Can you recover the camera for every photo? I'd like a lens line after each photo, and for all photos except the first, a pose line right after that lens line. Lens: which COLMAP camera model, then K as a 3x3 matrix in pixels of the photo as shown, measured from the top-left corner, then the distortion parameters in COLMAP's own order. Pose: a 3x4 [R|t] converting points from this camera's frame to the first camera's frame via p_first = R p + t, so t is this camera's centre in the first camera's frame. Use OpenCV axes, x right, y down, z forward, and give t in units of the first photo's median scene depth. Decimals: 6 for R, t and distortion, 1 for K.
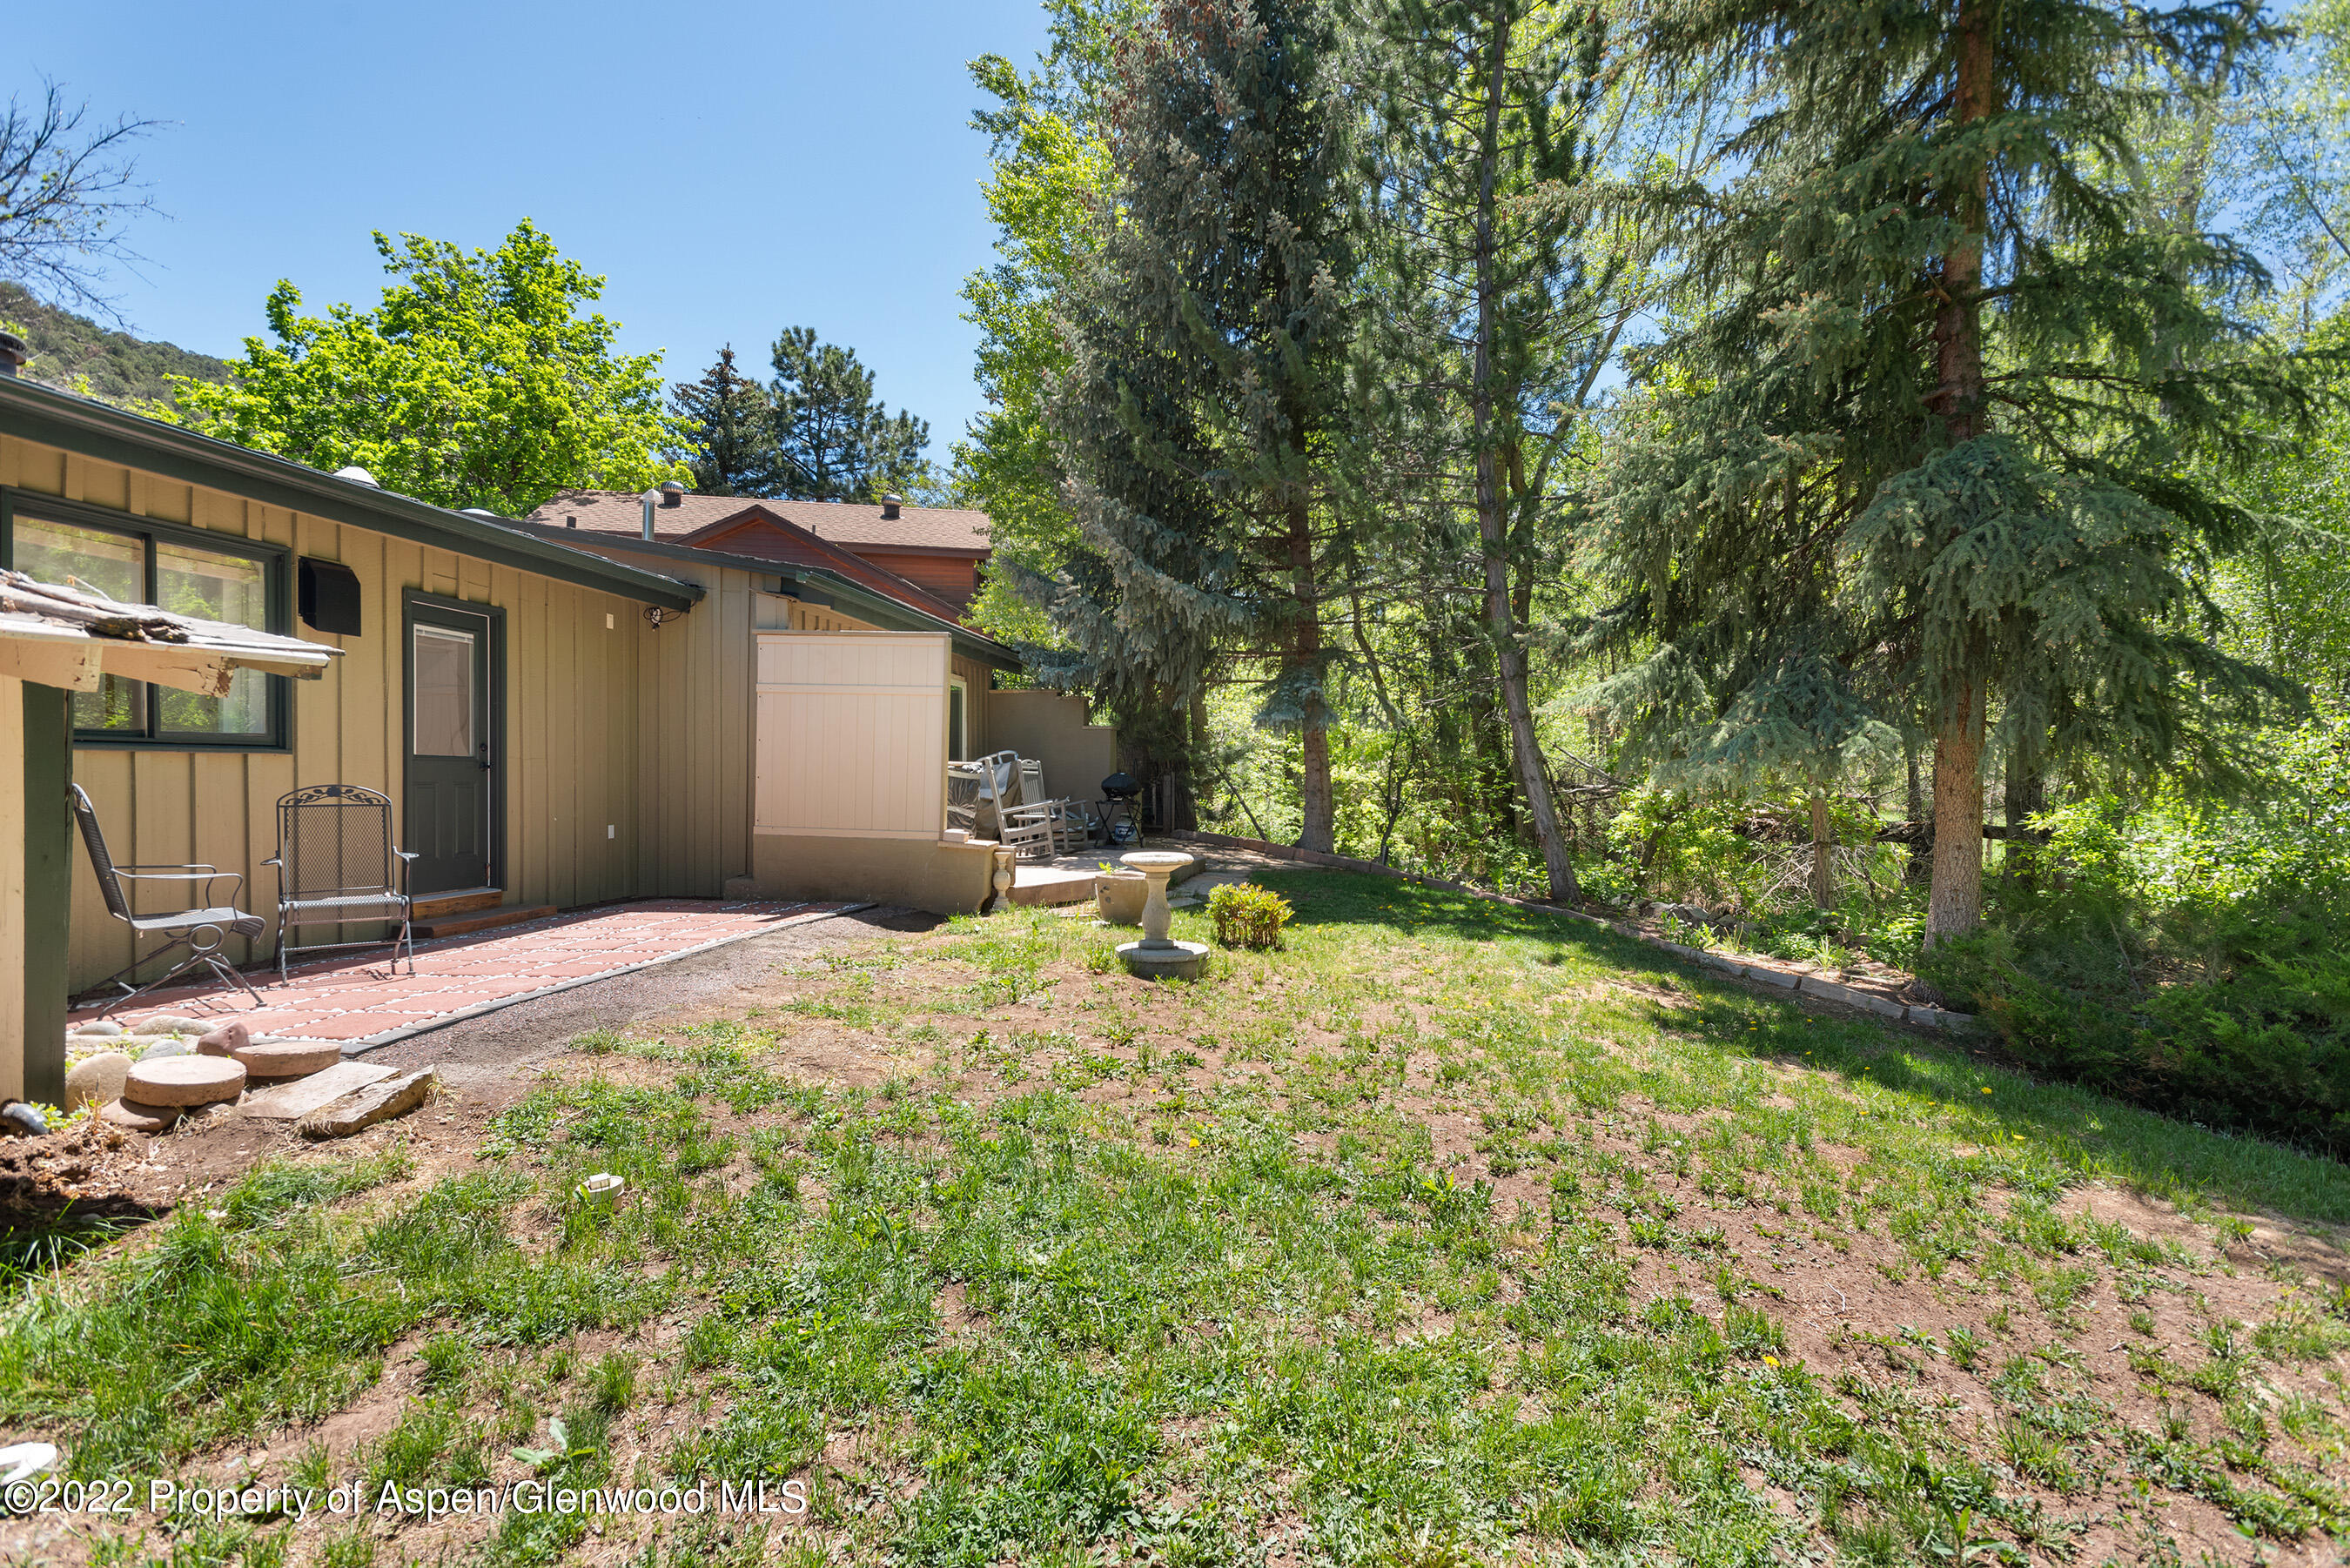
lens RADIAL K [[1139.4, 0, 1174.0], [0, 1139.4, 793.0], [0, 0, 1]] dist [-0.004630, -0.000957]
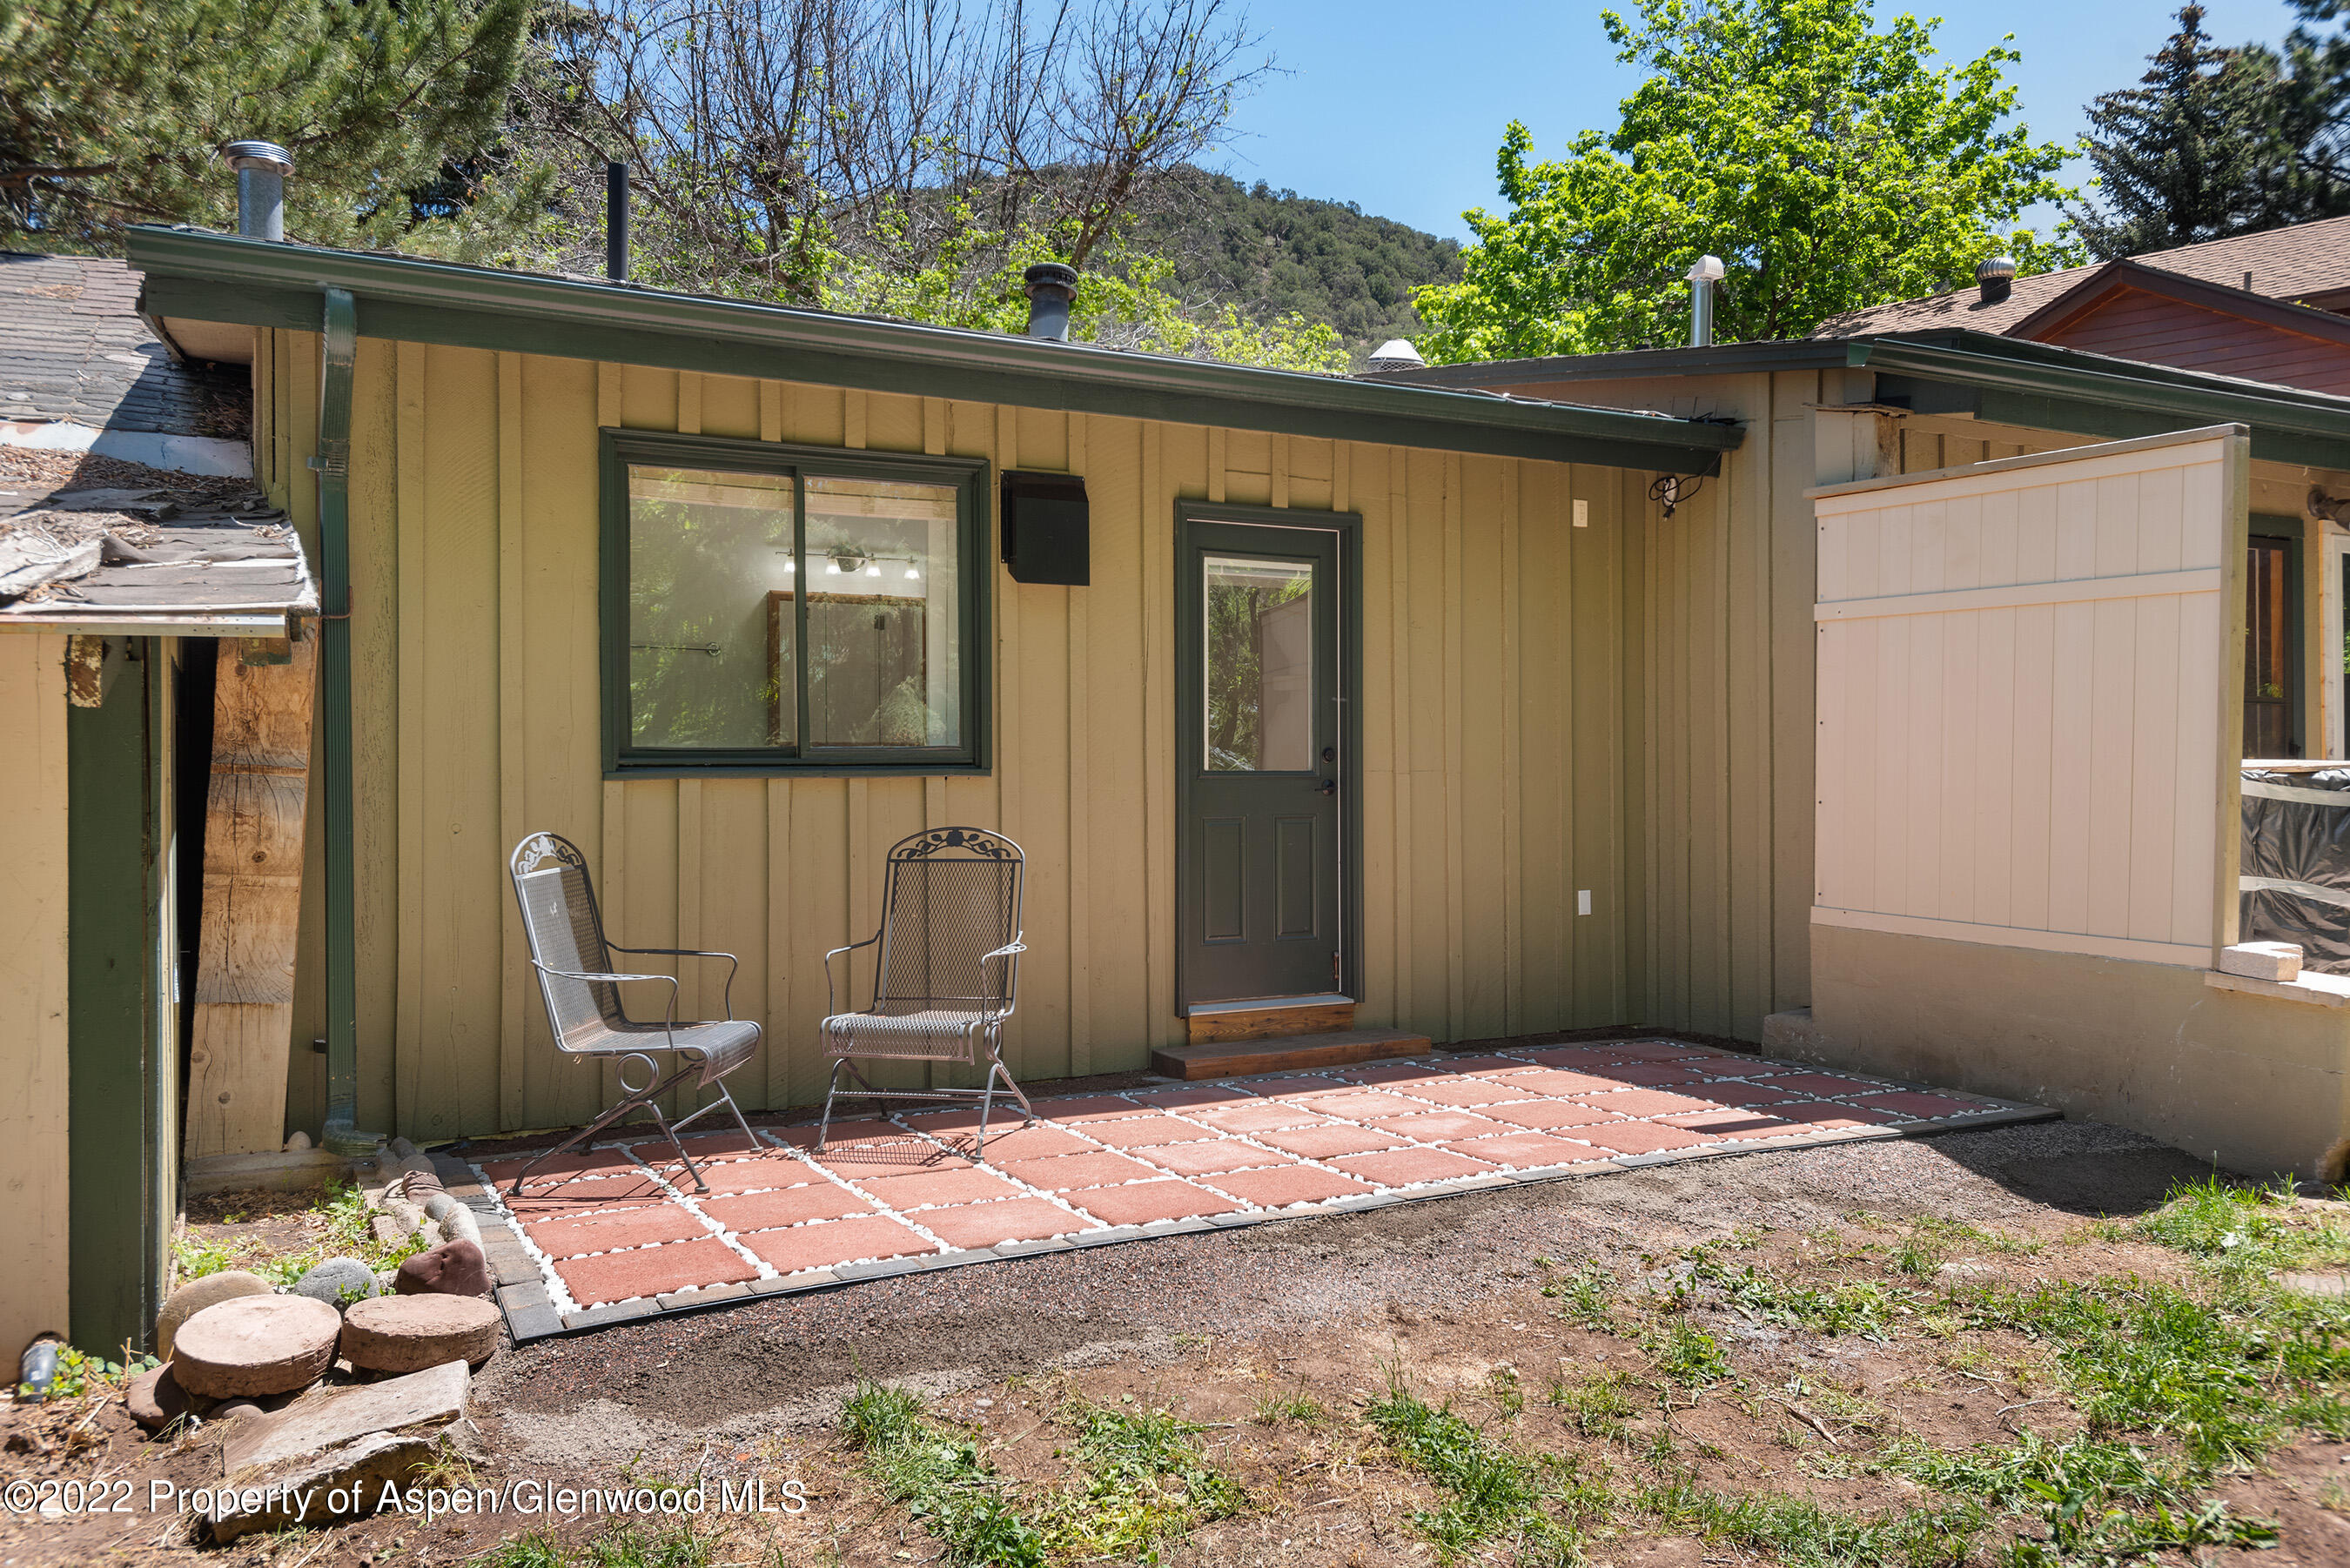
lens RADIAL K [[1770.0, 0, 1175.2], [0, 1770.0, 769.0], [0, 0, 1]] dist [0.033584, -0.006510]
pose [[0.584135, -0.014944, -0.811519, 0.074584], [0.000092, 0.999832, -0.018346, -0.013869], [0.811657, 0.010642, 0.584038, 0.348600]]
